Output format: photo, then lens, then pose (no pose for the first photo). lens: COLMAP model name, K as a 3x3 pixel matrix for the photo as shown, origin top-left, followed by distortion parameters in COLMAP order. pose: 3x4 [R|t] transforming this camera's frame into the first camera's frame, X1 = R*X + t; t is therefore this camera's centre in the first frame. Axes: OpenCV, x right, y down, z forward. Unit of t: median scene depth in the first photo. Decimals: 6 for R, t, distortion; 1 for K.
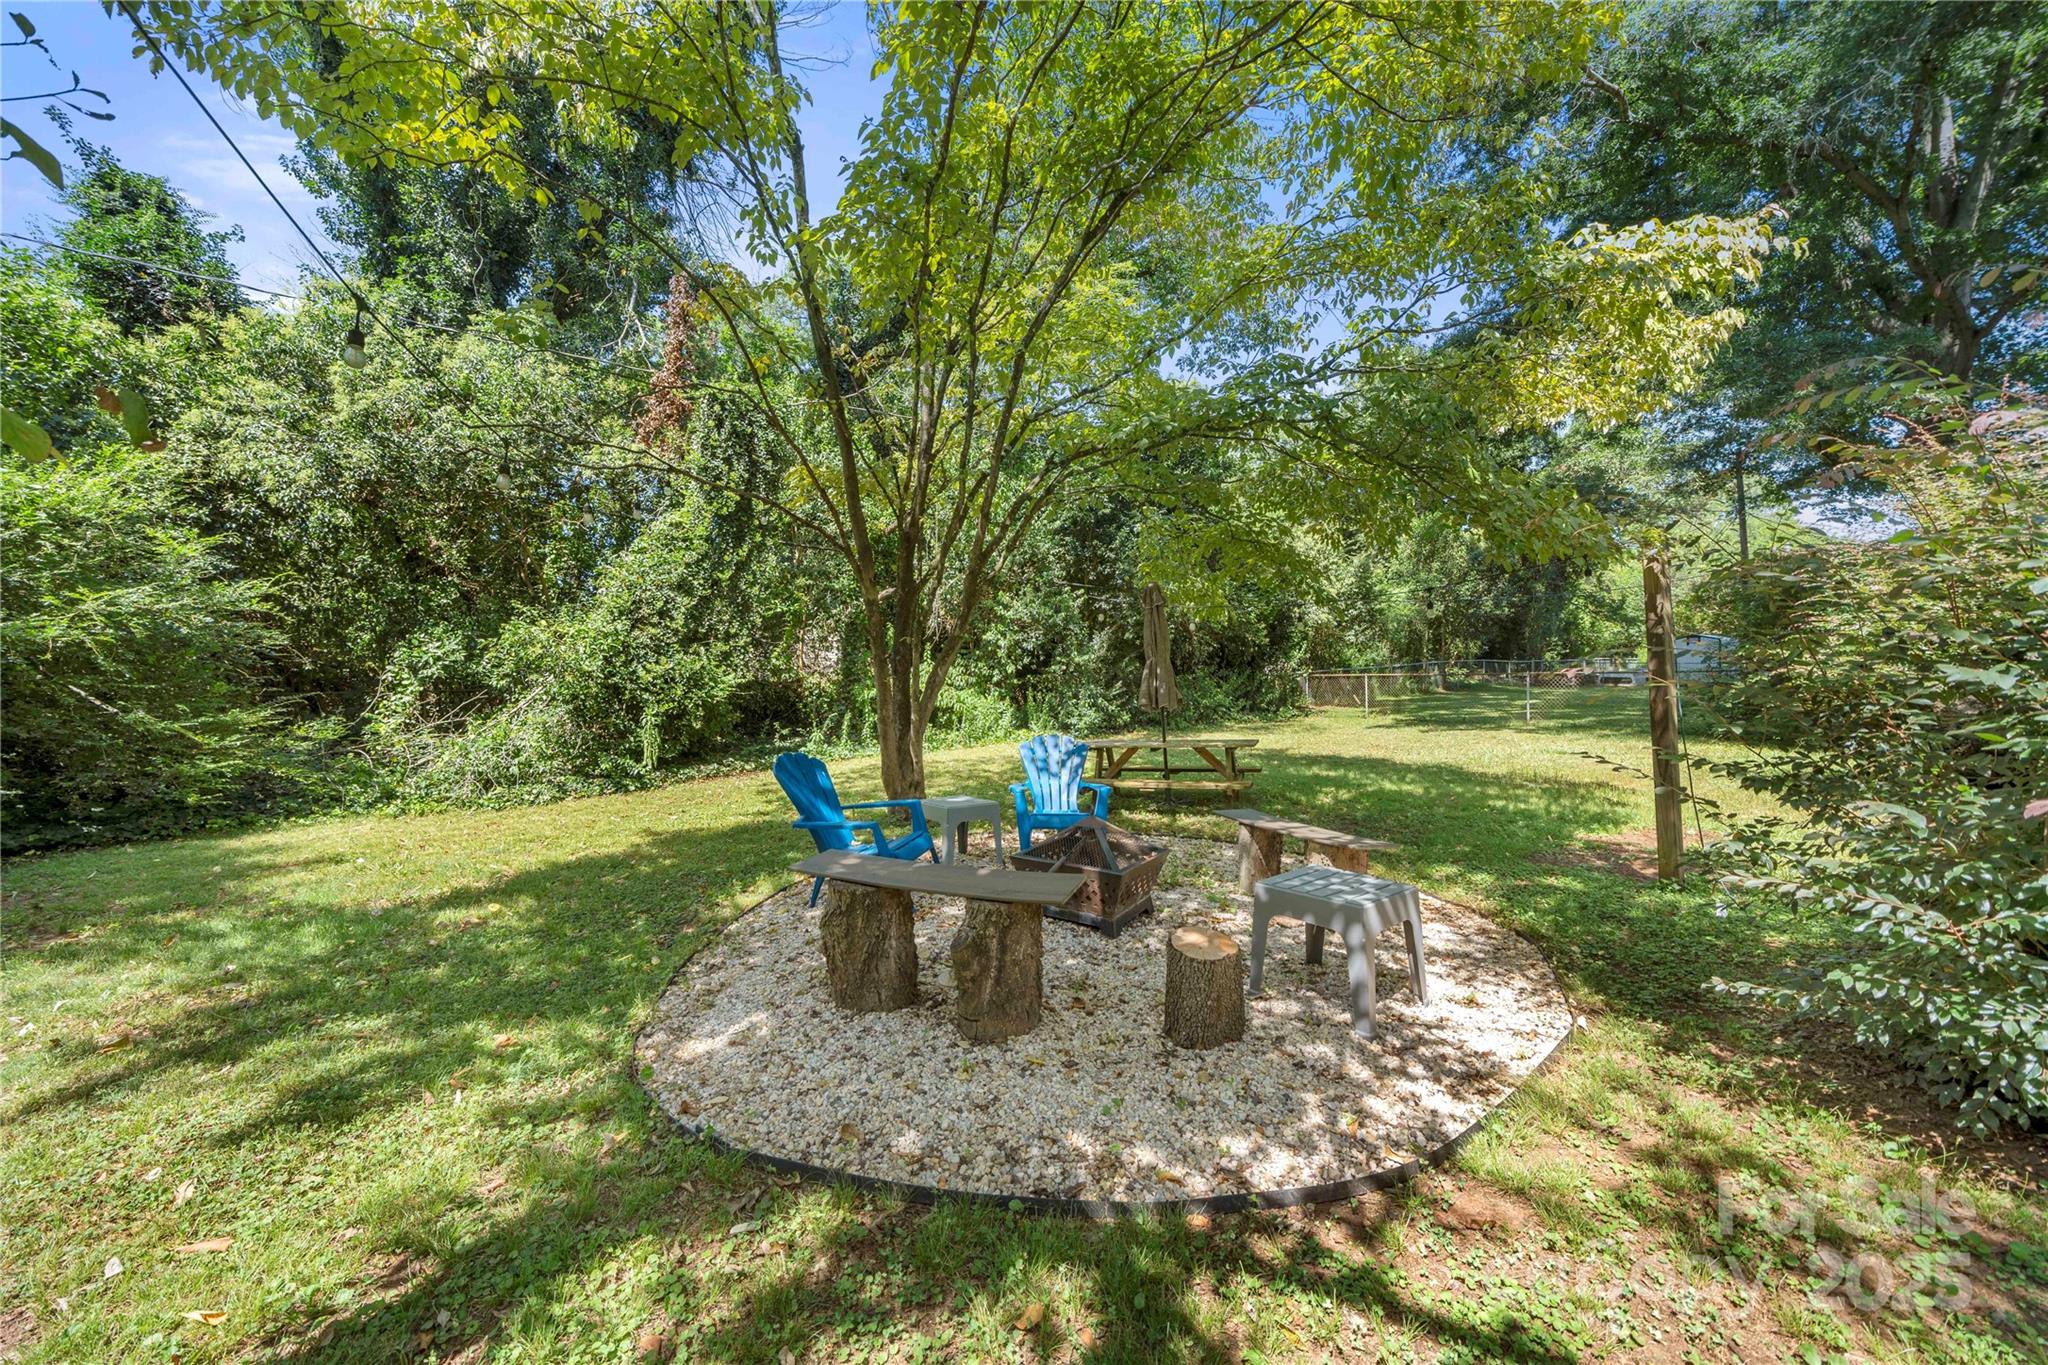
lens RADIAL K [[695.7, 0, 1024.0], [0, 695.7, 682.5], [0, 0, 1]] dist [0.000041, -0.000019]
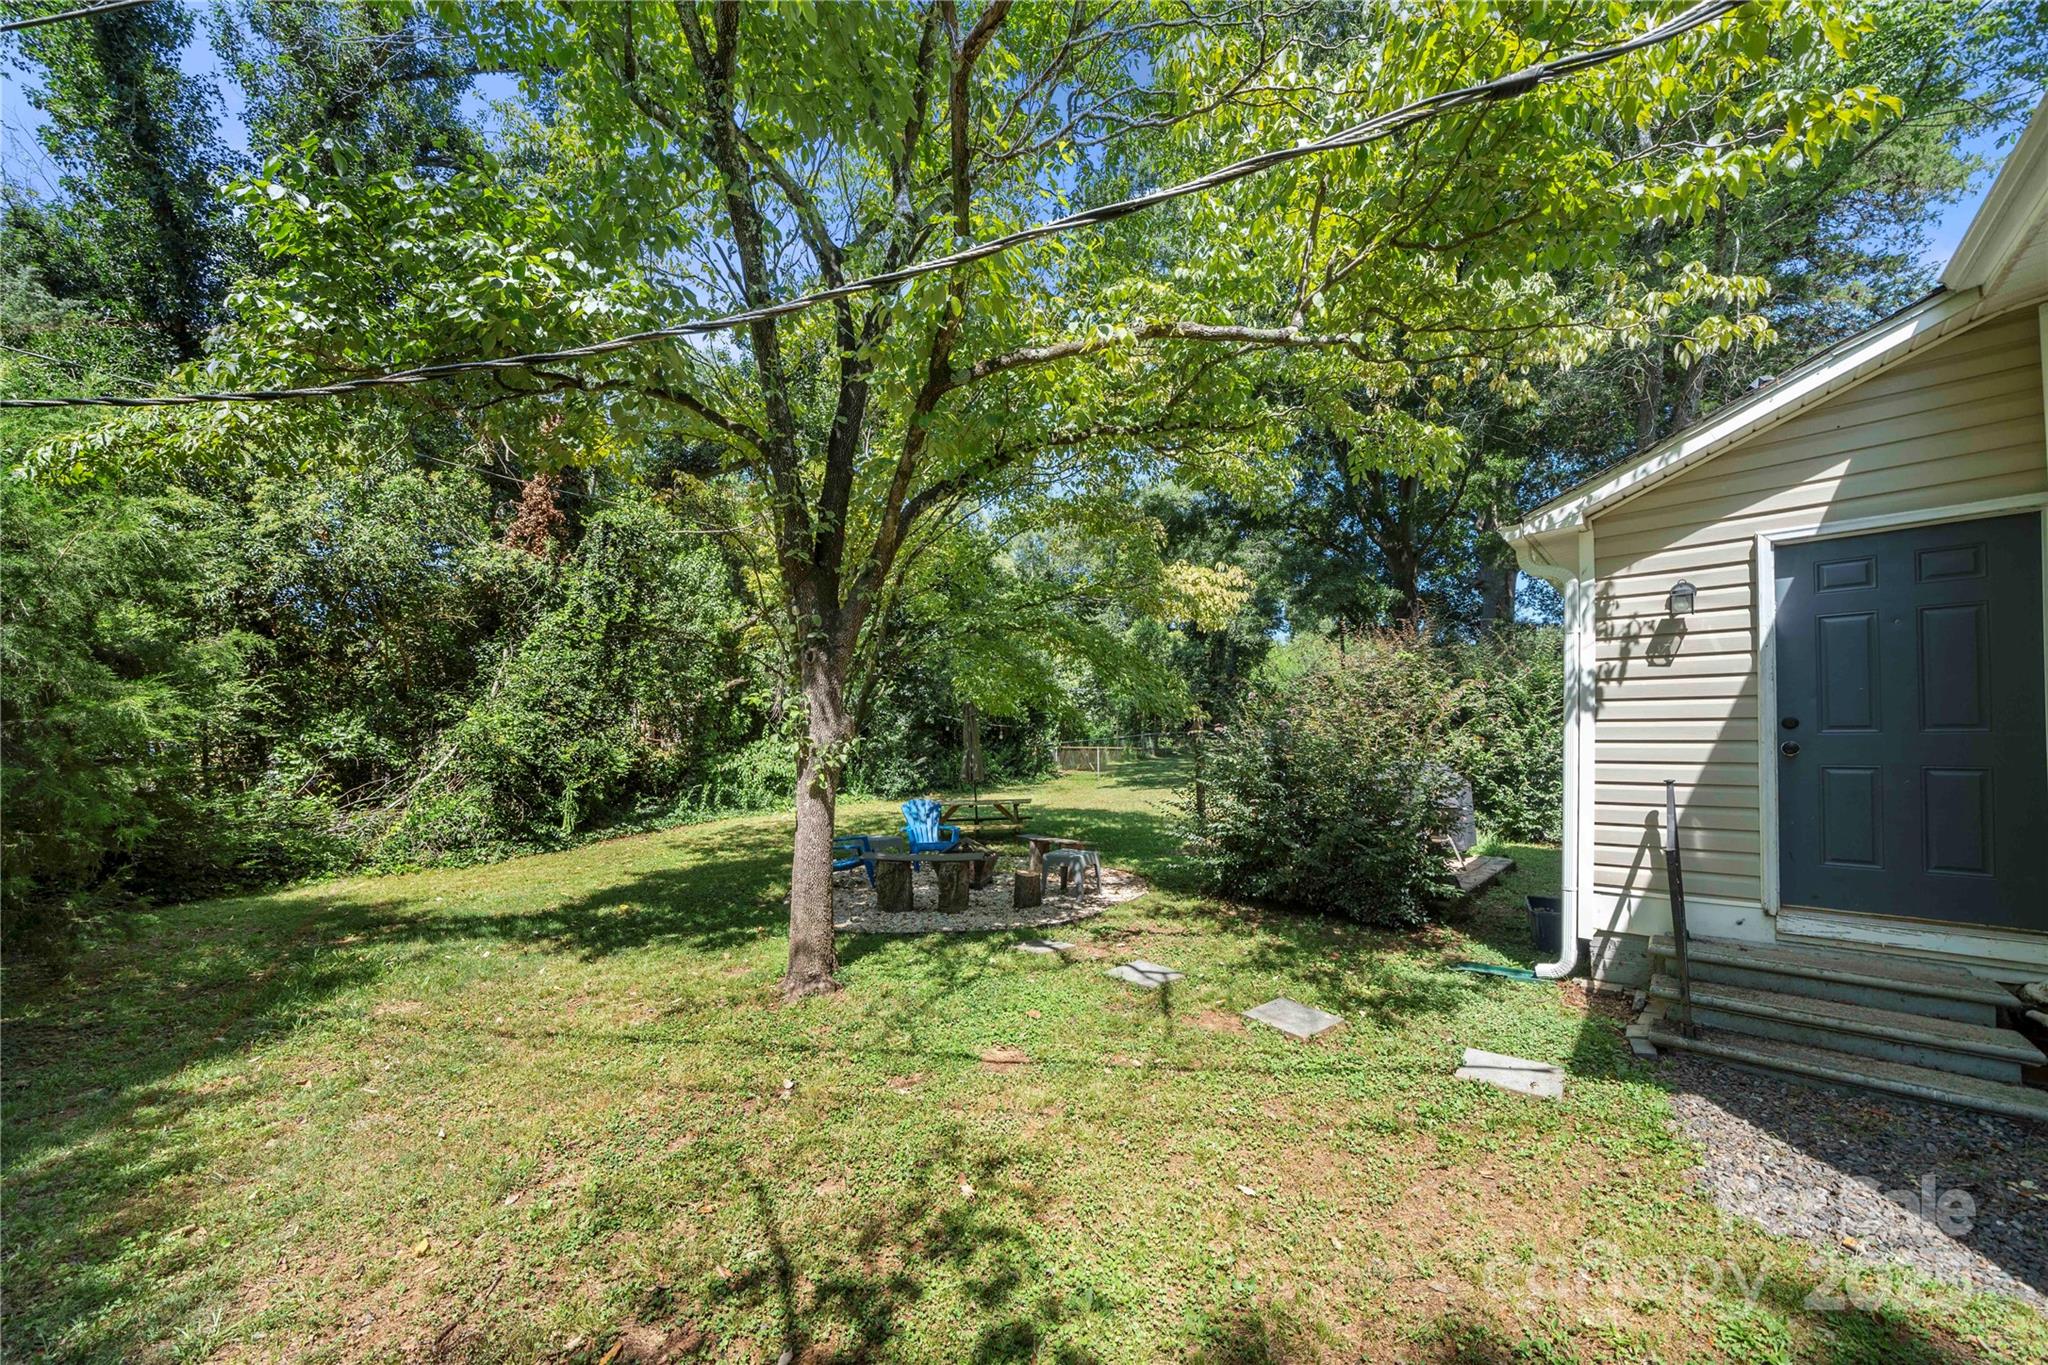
lens RADIAL K [[695.7, 0, 1024.0], [0, 695.7, 682.5], [0, 0, 1]] dist [0.000041, -0.000019]
pose [[0.942282, 0.033389, 0.333151, -0.176836], [-0.004389, 0.996162, -0.087424, -0.035535], [-0.334792, 0.080916, 0.938812, -0.418190]]
